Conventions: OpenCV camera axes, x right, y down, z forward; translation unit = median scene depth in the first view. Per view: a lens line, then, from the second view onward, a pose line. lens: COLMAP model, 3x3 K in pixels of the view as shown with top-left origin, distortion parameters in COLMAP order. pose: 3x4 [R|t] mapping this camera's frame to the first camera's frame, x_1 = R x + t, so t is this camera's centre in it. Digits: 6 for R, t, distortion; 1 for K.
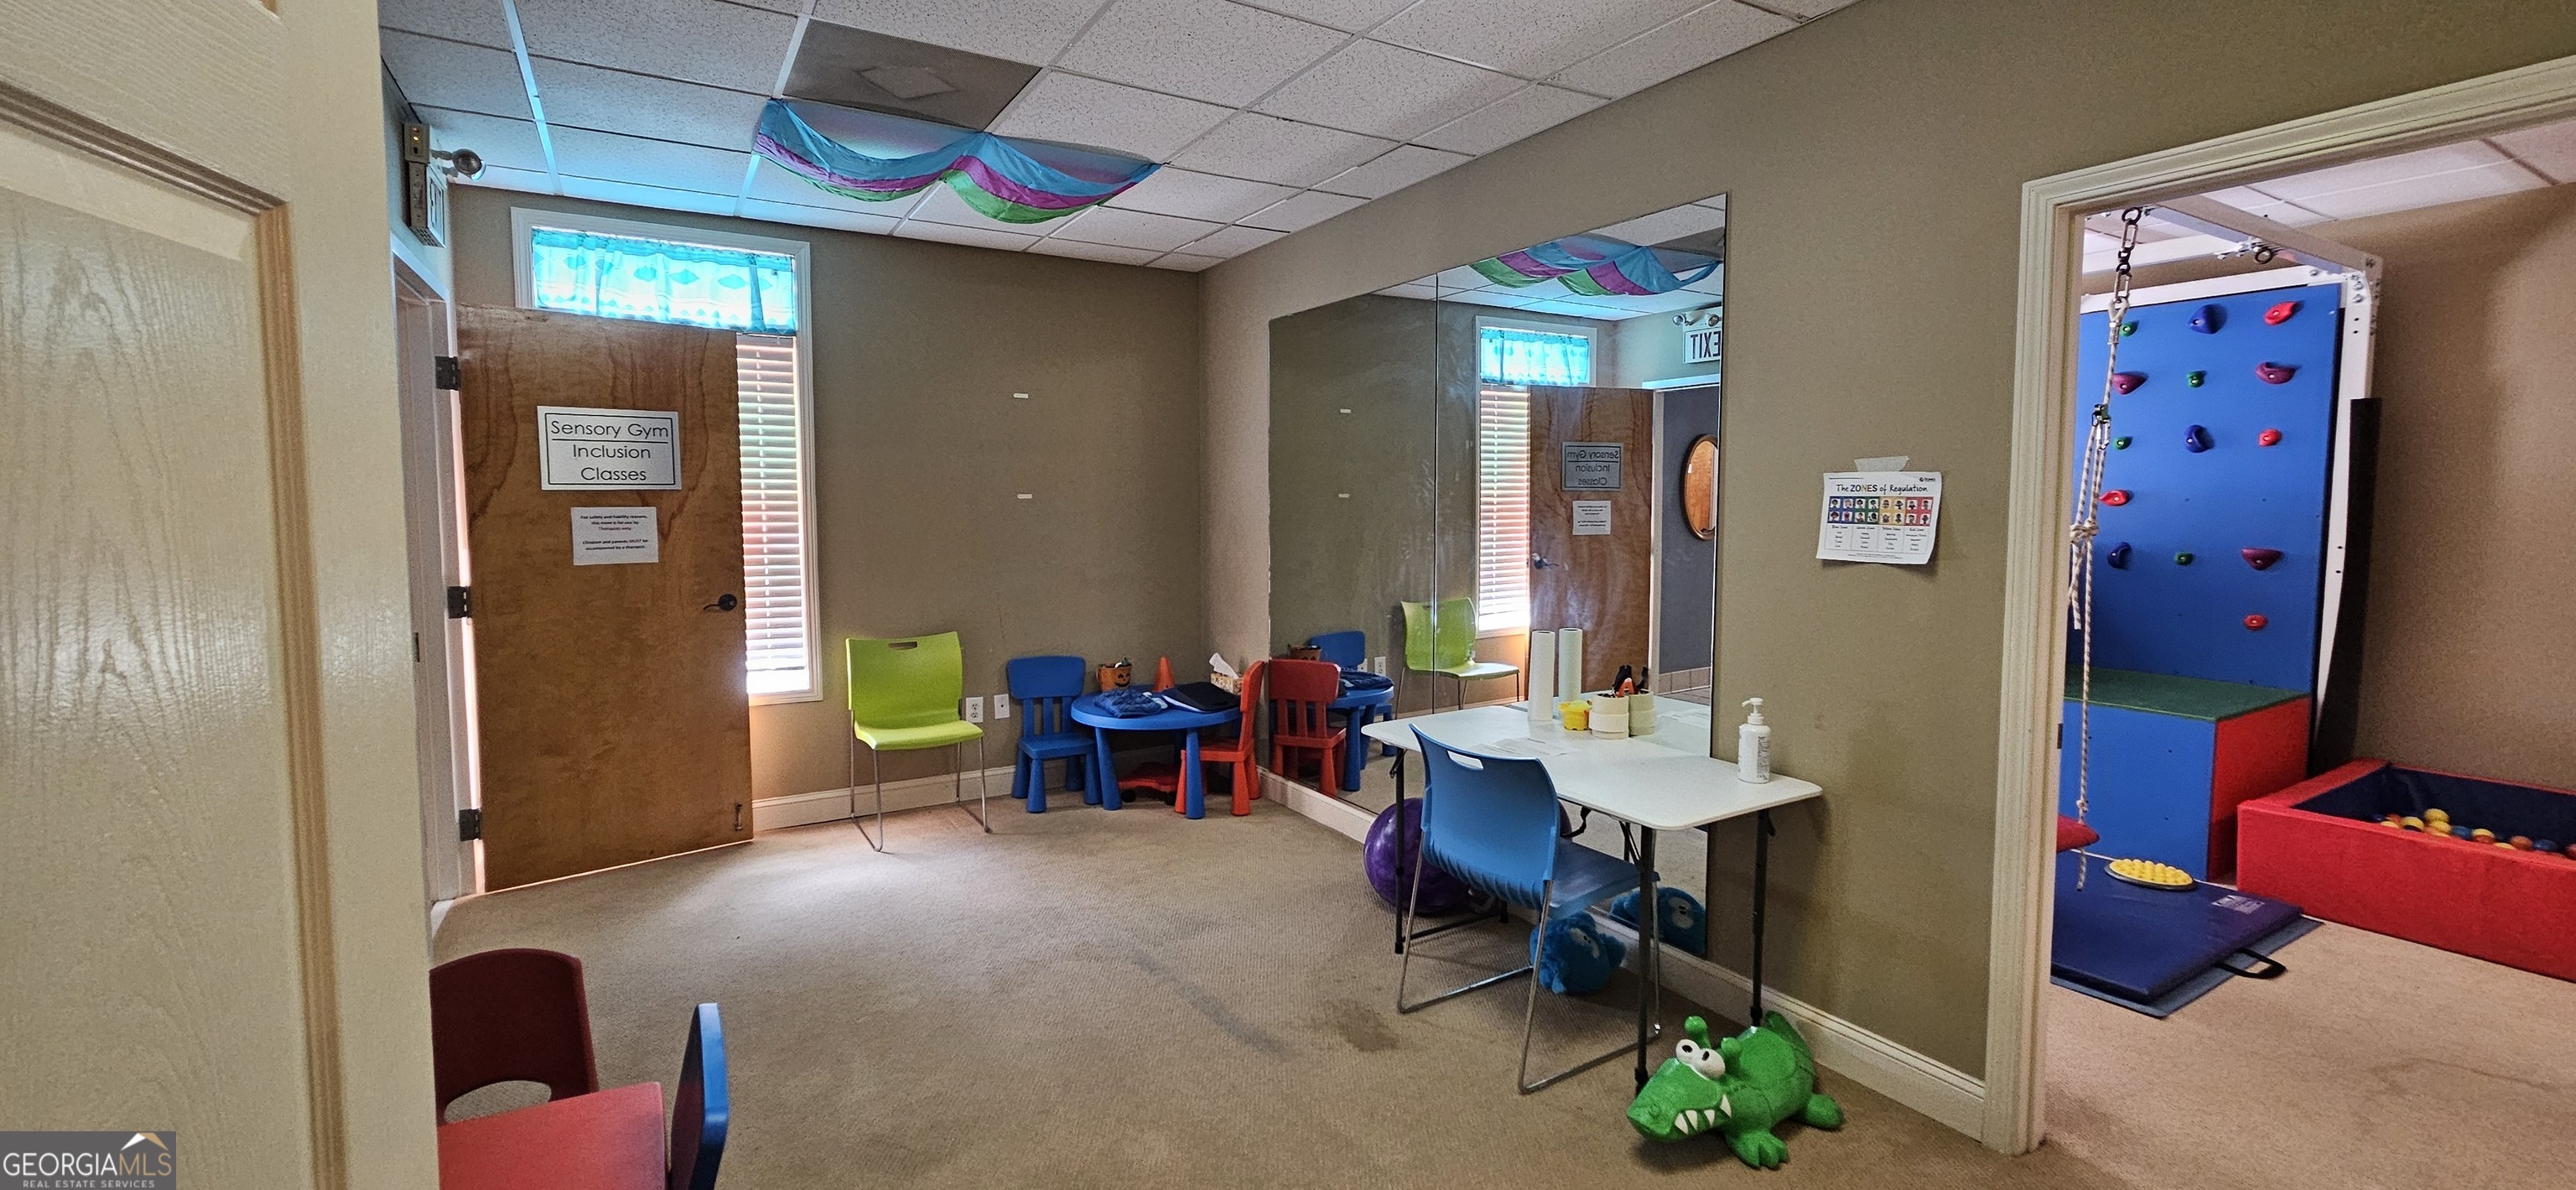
lens RADIAL K [[1064.2, 0, 1281.7], [0, 1064.2, 565.0], [0, 0, 1]] dist [0.003053, 0.000358]
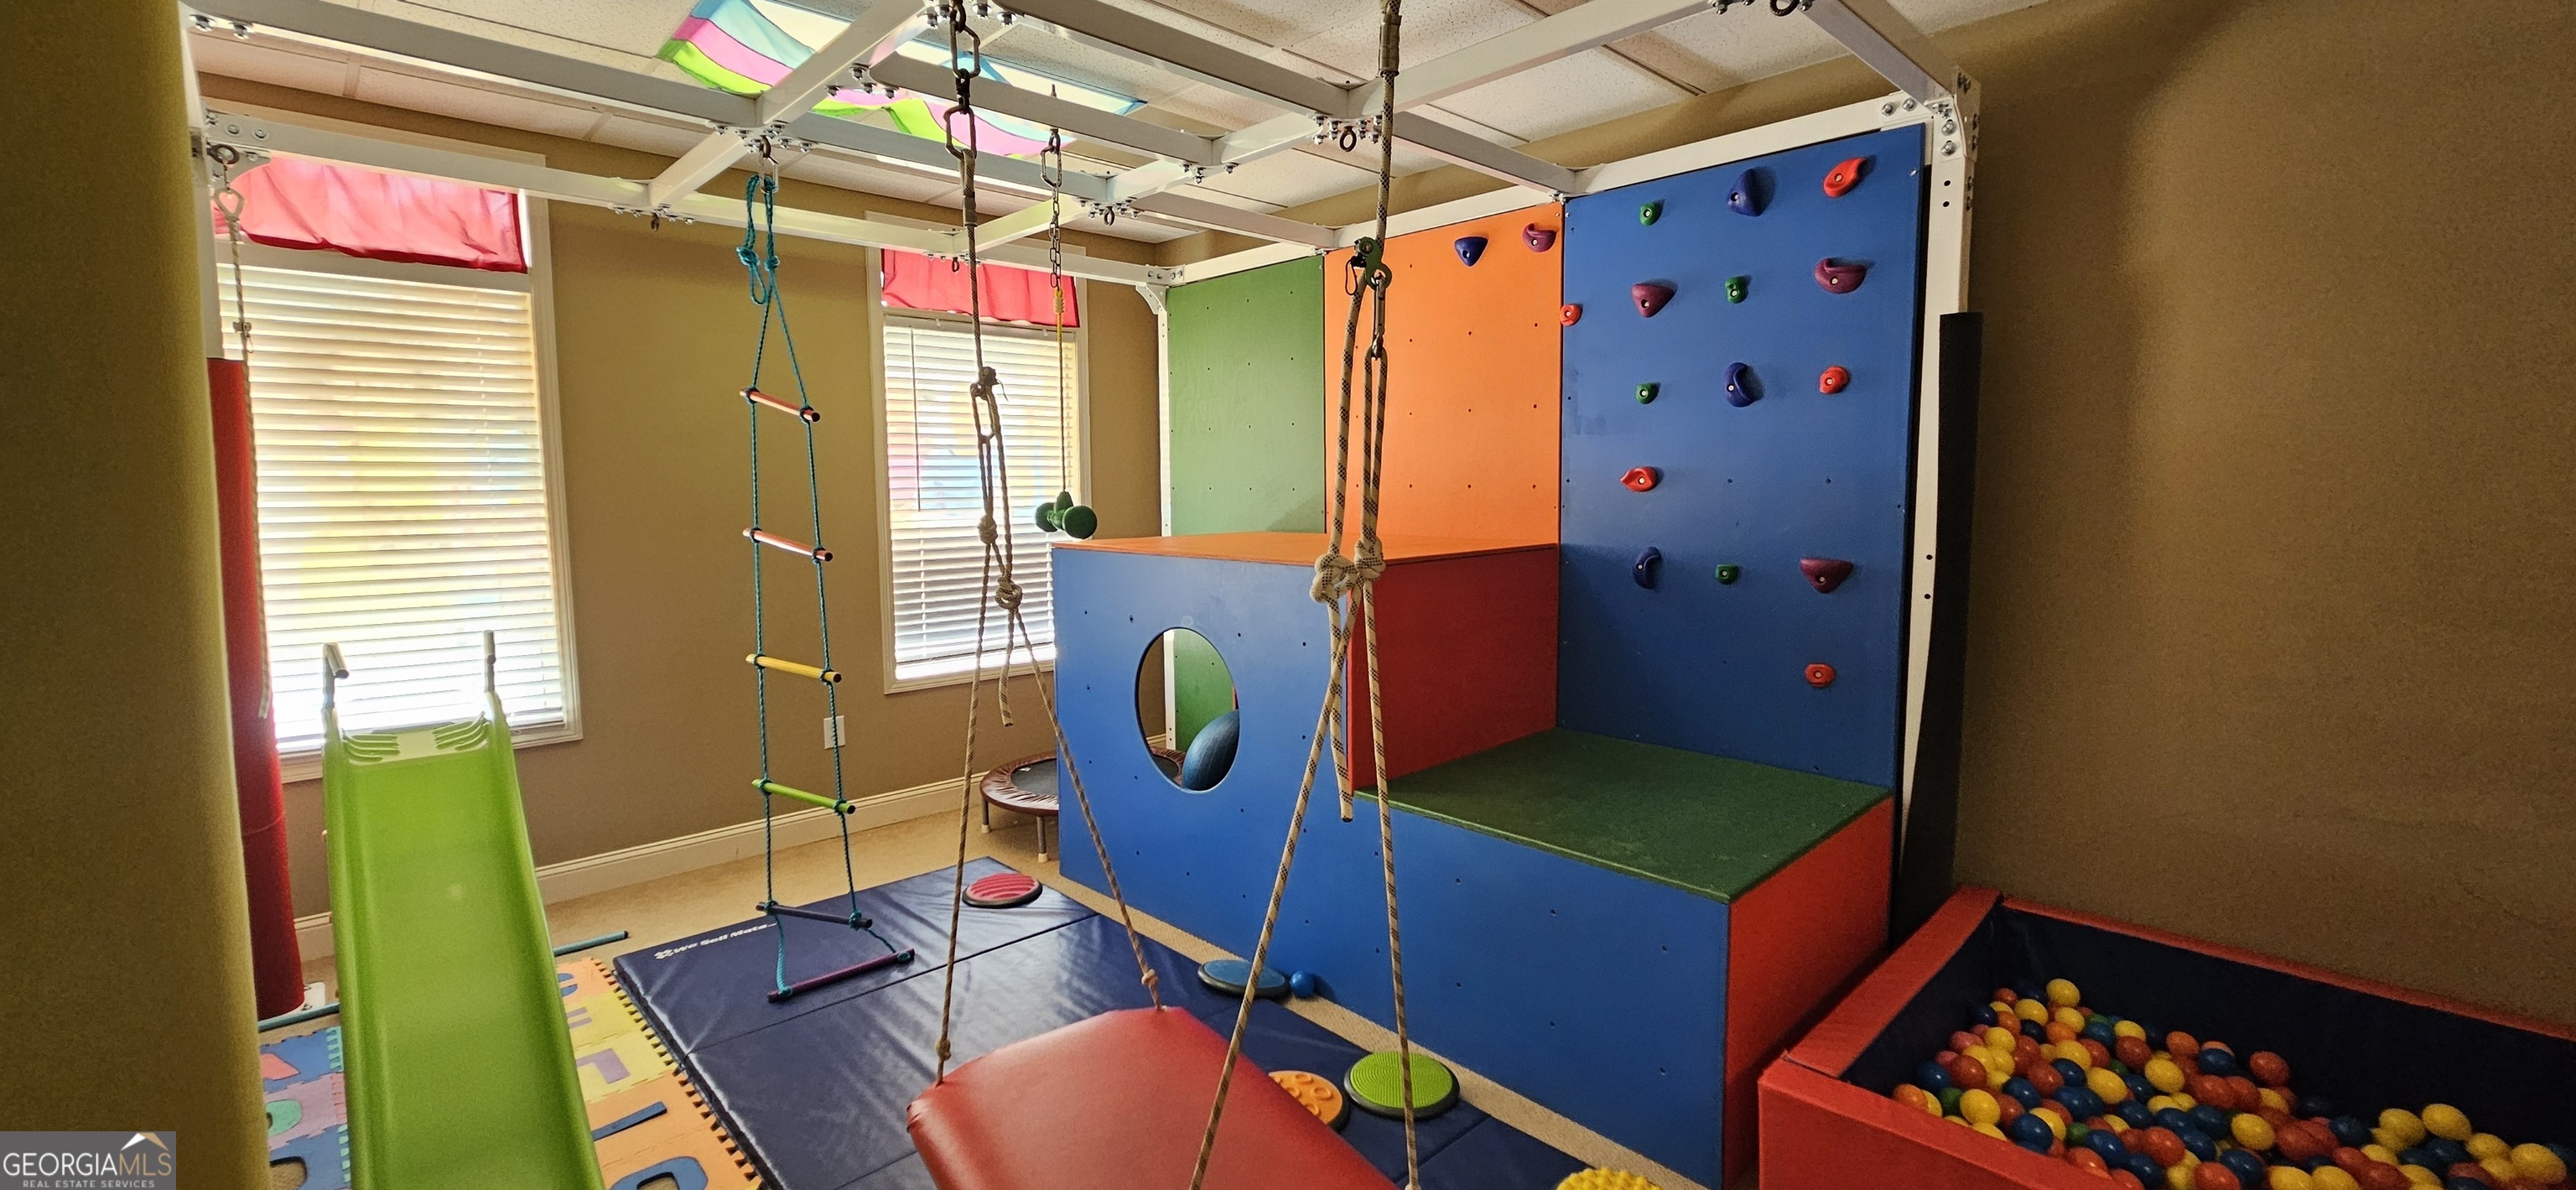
lens RADIAL K [[1064.2, 0, 1281.7], [0, 1064.2, 565.0], [0, 0, 1]] dist [0.003053, 0.000358]
pose [[0.976379, -0.026297, 0.214458, 0.478593], [0.022870, 0.999568, 0.018444, -0.030826], [-0.214850, -0.013104, 0.976559, 0.464158]]
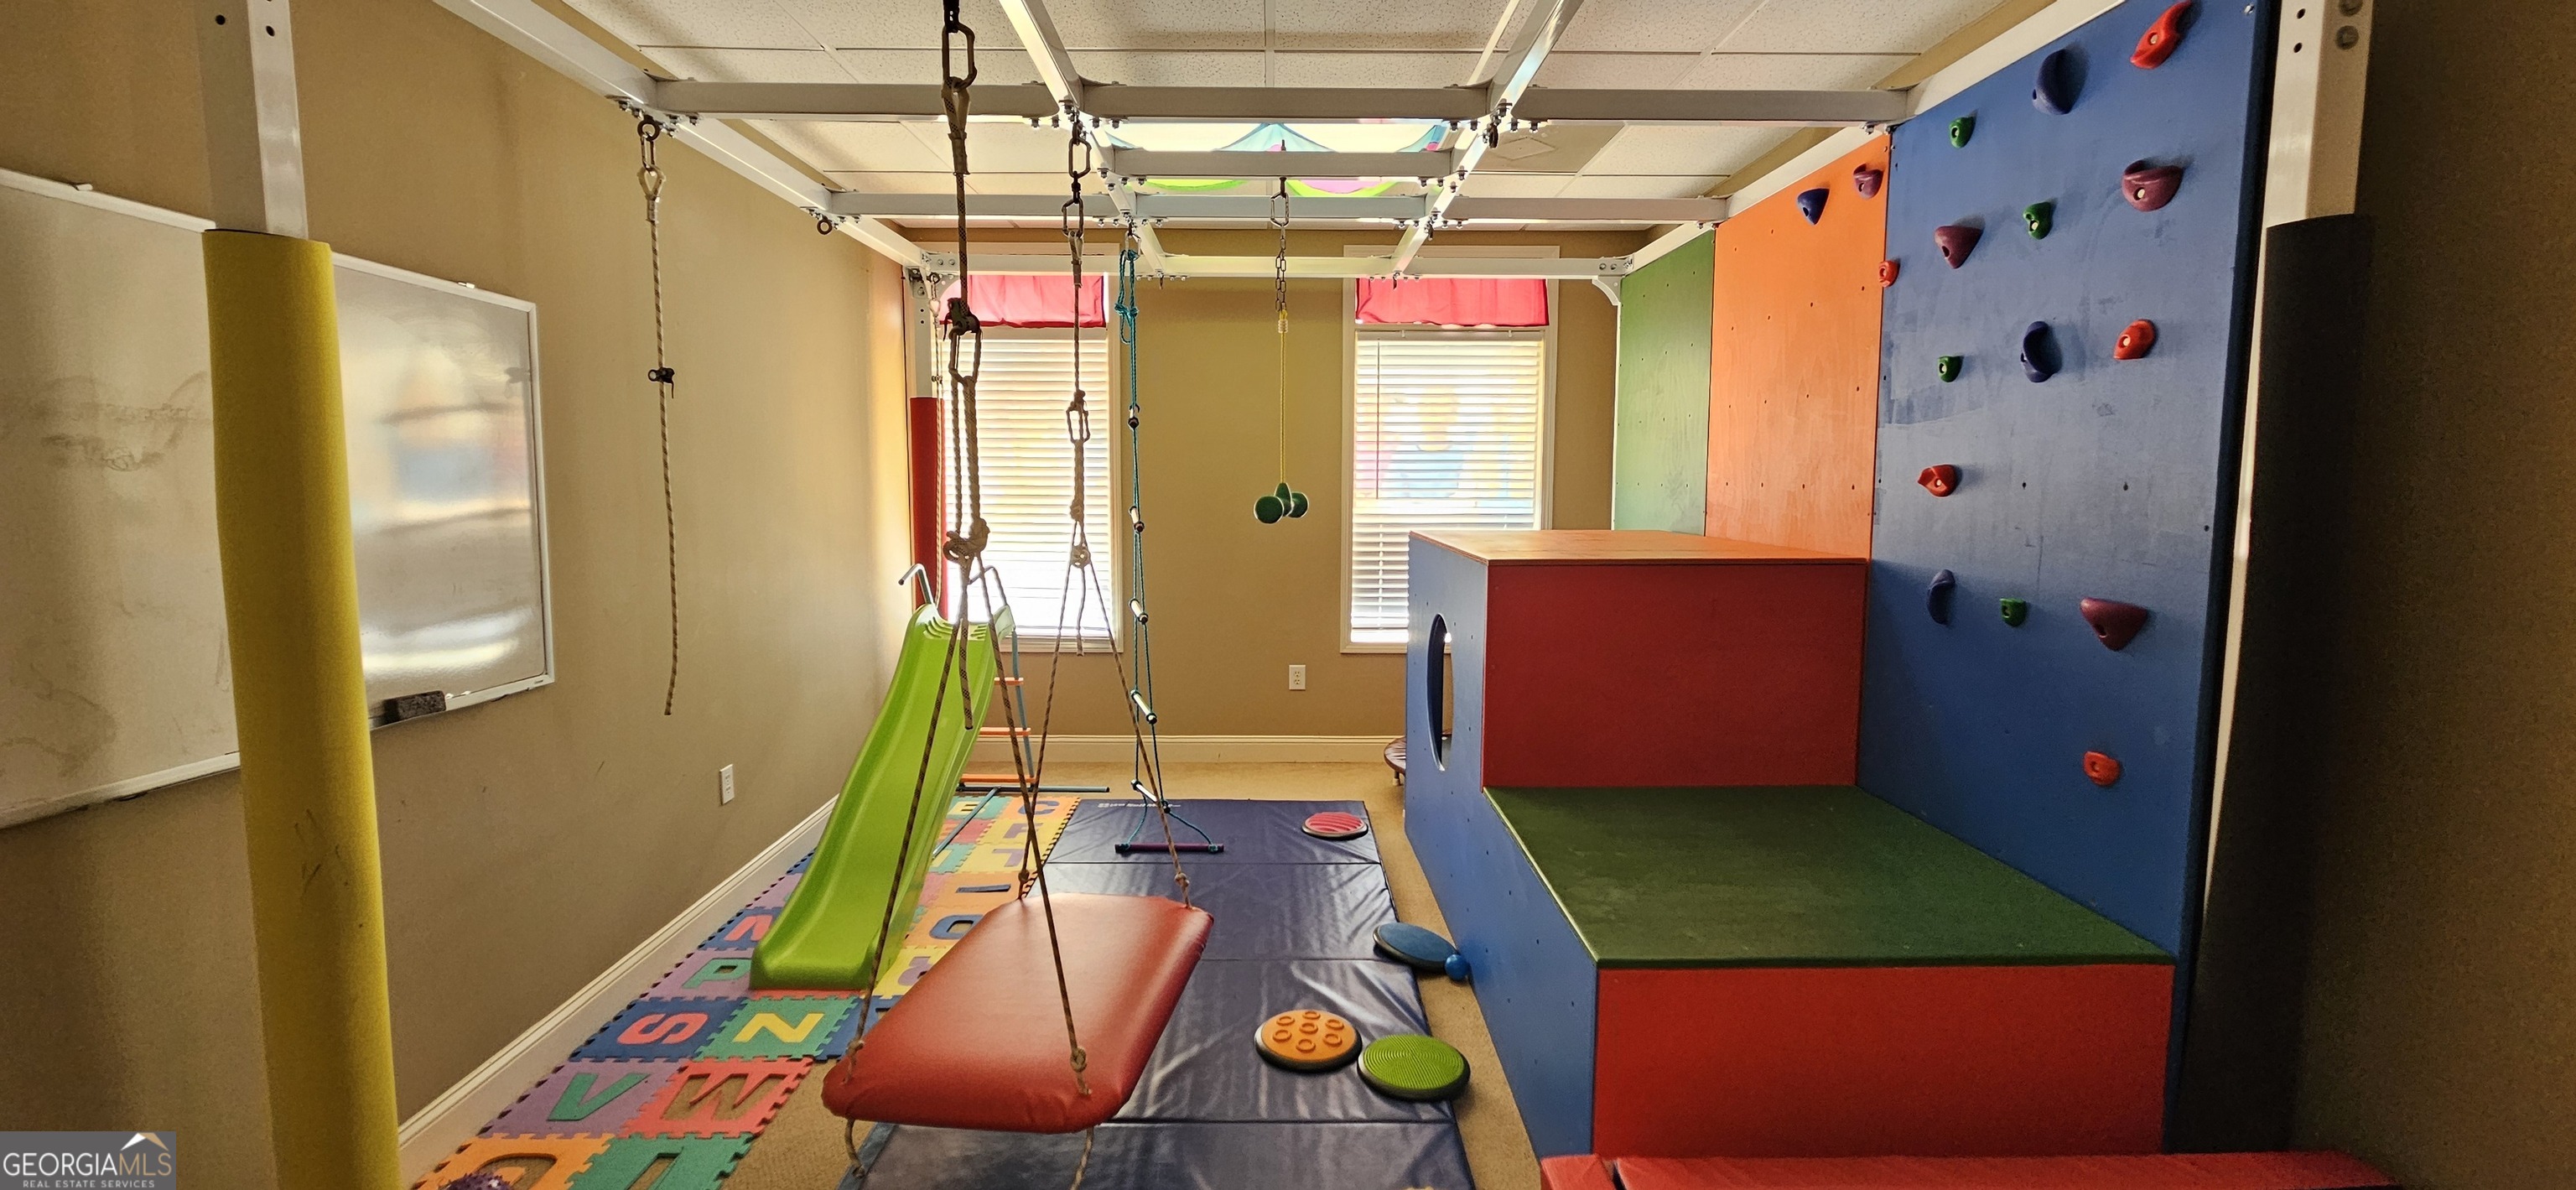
lens RADIAL K [[1064.2, 0, 1281.7], [0, 1064.2, 565.0], [0, 0, 1]] dist [0.003053, 0.000358]
pose [[0.861635, 0.046106, -0.505430, 0.857199], [-0.035176, 0.998895, 0.031154, -0.031682], [0.506308, -0.009064, 0.862305, 0.464842]]
